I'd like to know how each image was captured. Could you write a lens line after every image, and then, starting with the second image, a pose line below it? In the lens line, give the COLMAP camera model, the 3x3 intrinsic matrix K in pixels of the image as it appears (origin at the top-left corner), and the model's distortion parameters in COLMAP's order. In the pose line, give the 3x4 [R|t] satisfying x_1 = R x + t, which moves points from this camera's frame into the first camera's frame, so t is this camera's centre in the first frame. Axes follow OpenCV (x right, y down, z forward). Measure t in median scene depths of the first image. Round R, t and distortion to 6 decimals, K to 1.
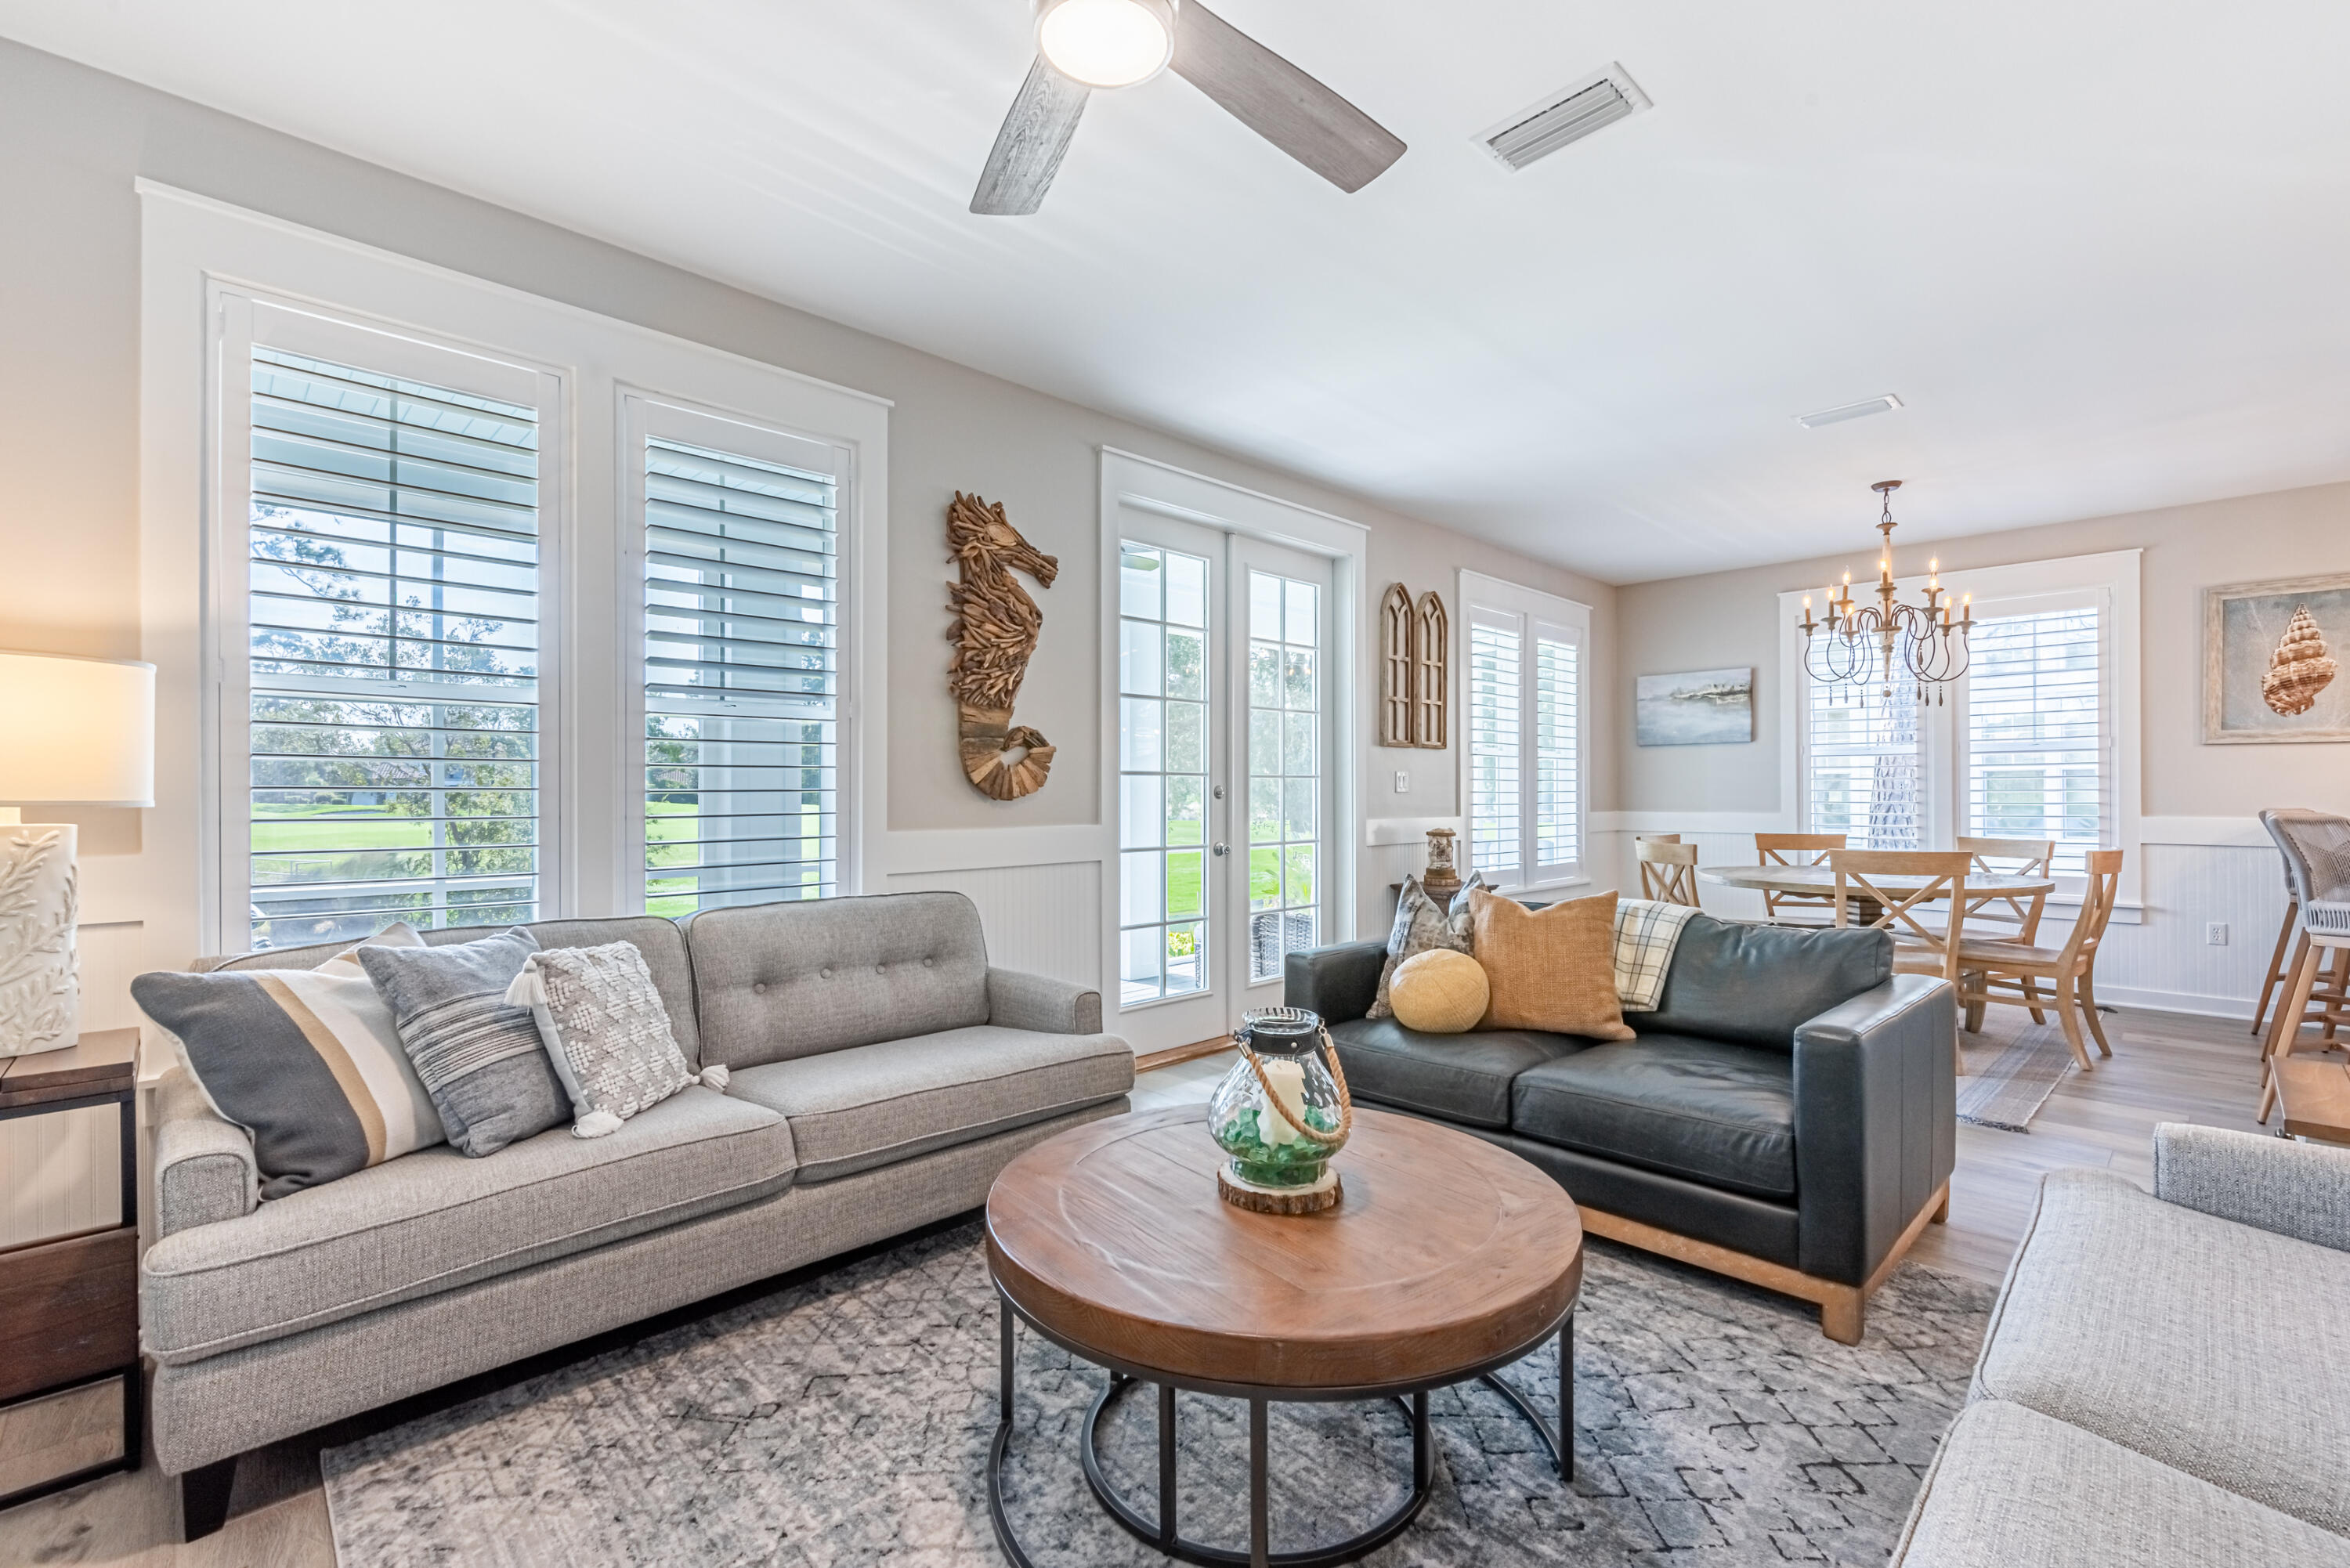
lens RADIAL K [[1016.8, 0, 1174.4], [0, 1016.8, 790.9], [0, 0, 1]] dist [-0.003849, 0.000127]
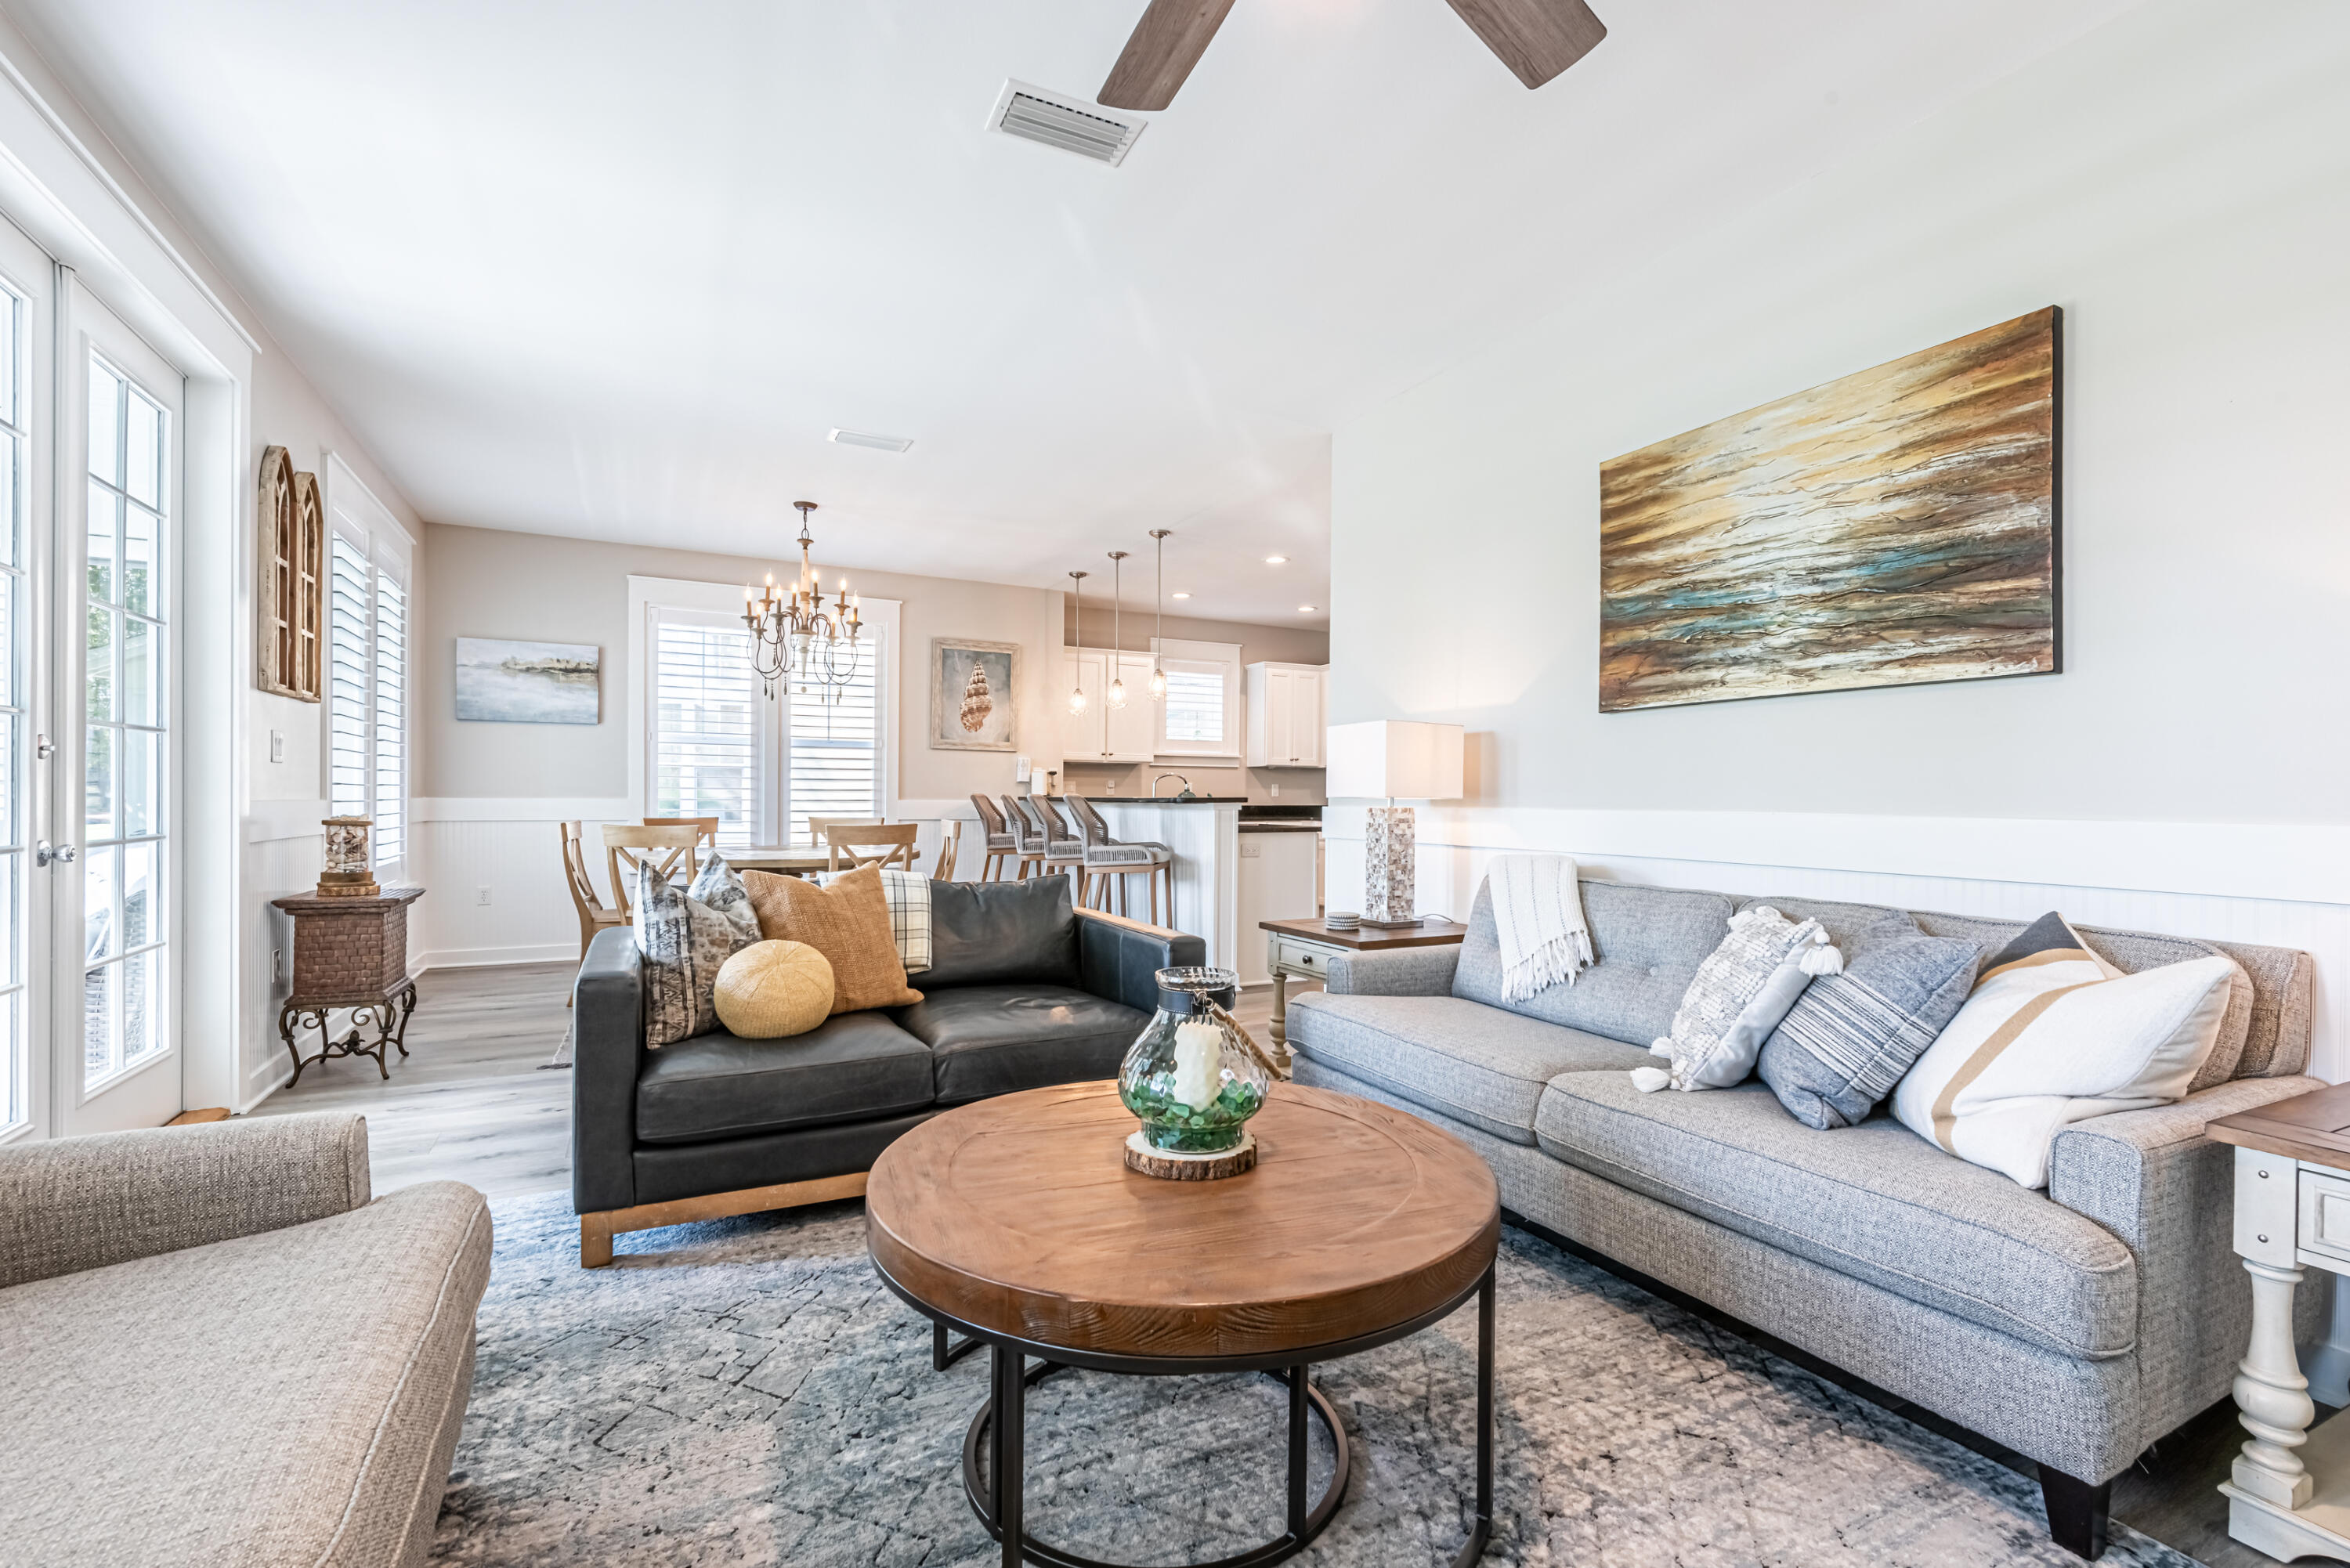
lens RADIAL K [[1038.4, 0, 1184.4], [0, 1038.4, 800.1], [0, 0, 1]] dist [-0.001051, -0.000030]
pose [[0.283043, 0.001758, 0.959106, -0.286327], [-0.011464, 0.999933, 0.001551, 0.020624], [-0.959039, -0.011434, 0.283044, 0.259612]]
